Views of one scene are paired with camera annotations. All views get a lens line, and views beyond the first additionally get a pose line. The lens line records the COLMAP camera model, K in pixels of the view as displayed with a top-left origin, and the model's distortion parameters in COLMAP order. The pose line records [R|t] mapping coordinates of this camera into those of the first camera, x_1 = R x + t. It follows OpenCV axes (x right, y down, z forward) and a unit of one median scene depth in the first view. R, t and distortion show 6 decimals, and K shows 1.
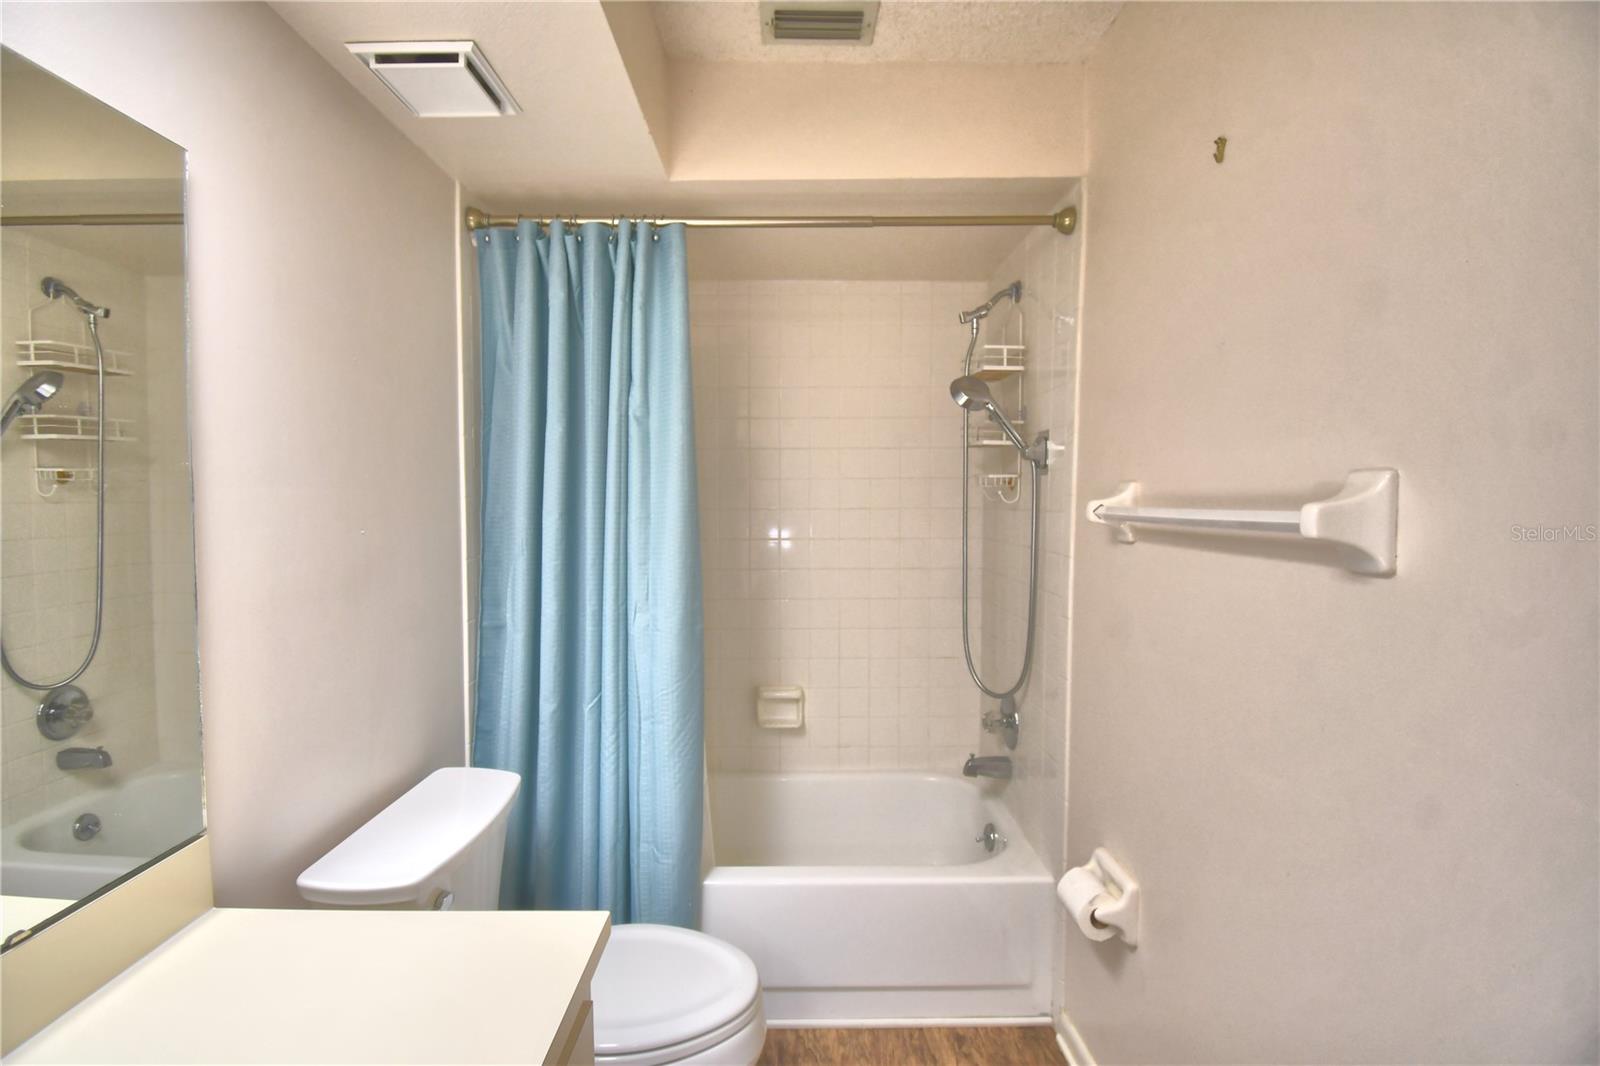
lens RADIAL K [[699.8, 0, 793.0], [0, 699.8, 530.2], [0, 0, 1]] dist [0.022555, -0.026377]
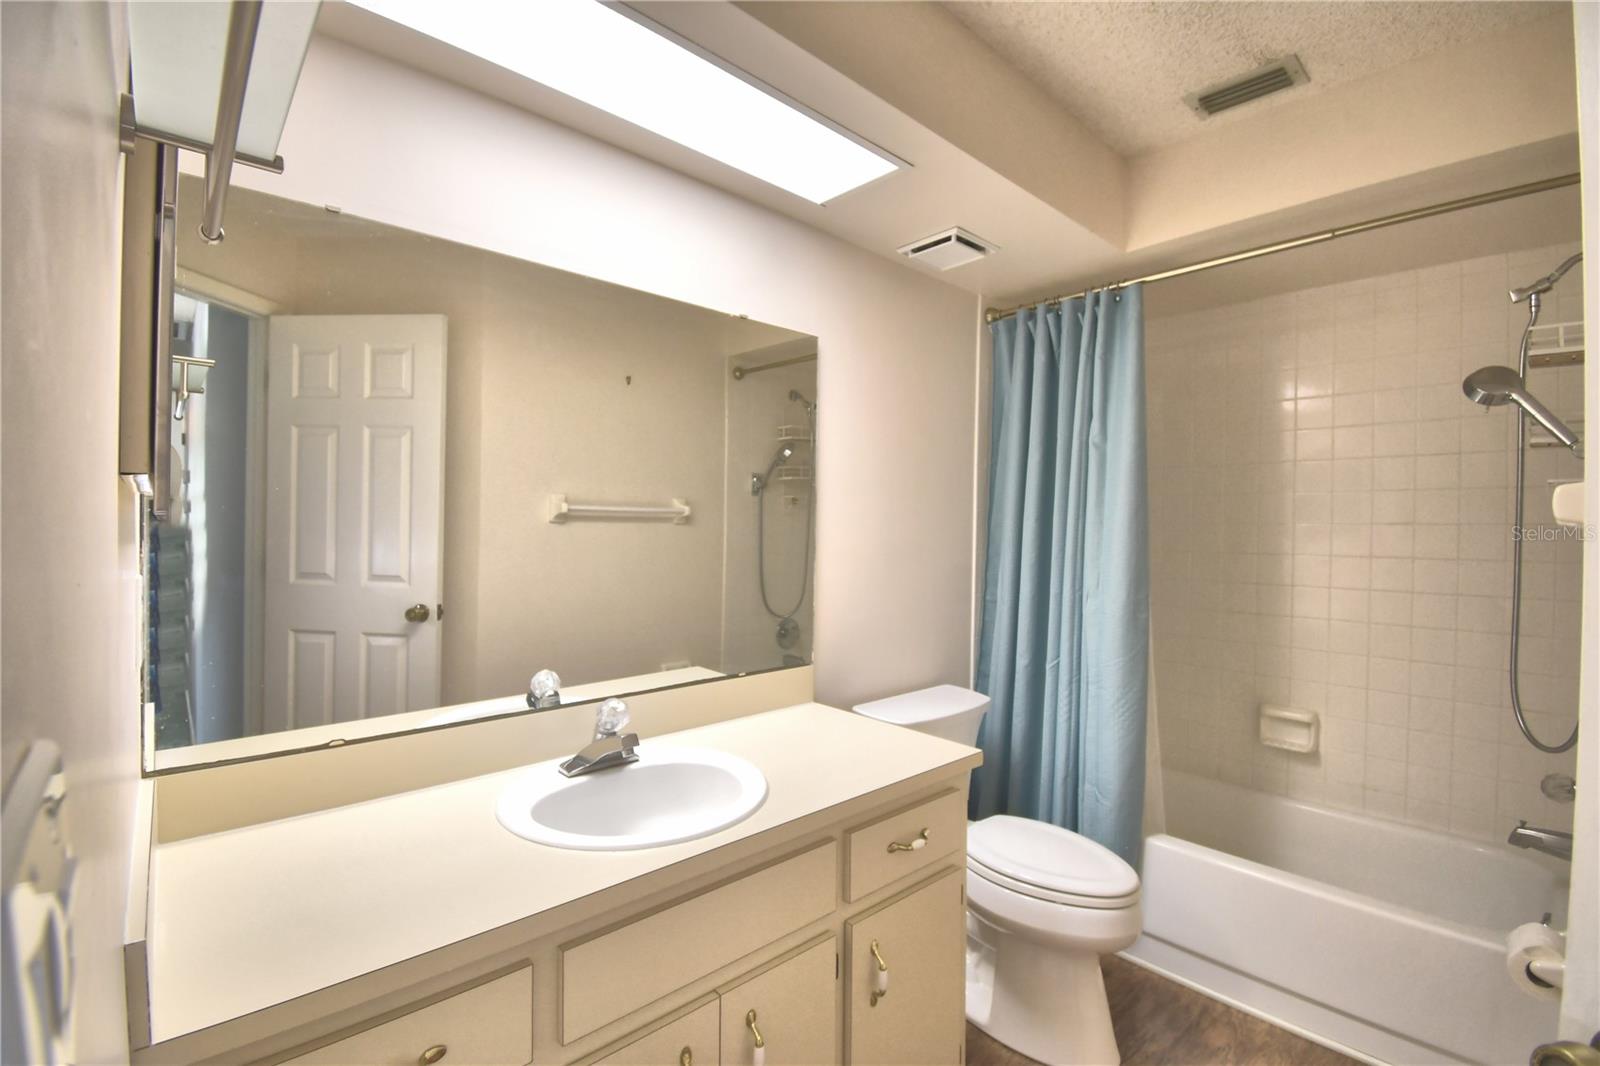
lens RADIAL K [[699.8, 0, 793.0], [0, 699.8, 530.2], [0, 0, 1]] dist [0.022555, -0.026377]
pose [[0.663848, 0.014688, -0.747723, 0.361443], [-0.048447, 0.998552, -0.023397, 0.051422], [0.746296, 0.051757, 0.663599, -0.237302]]
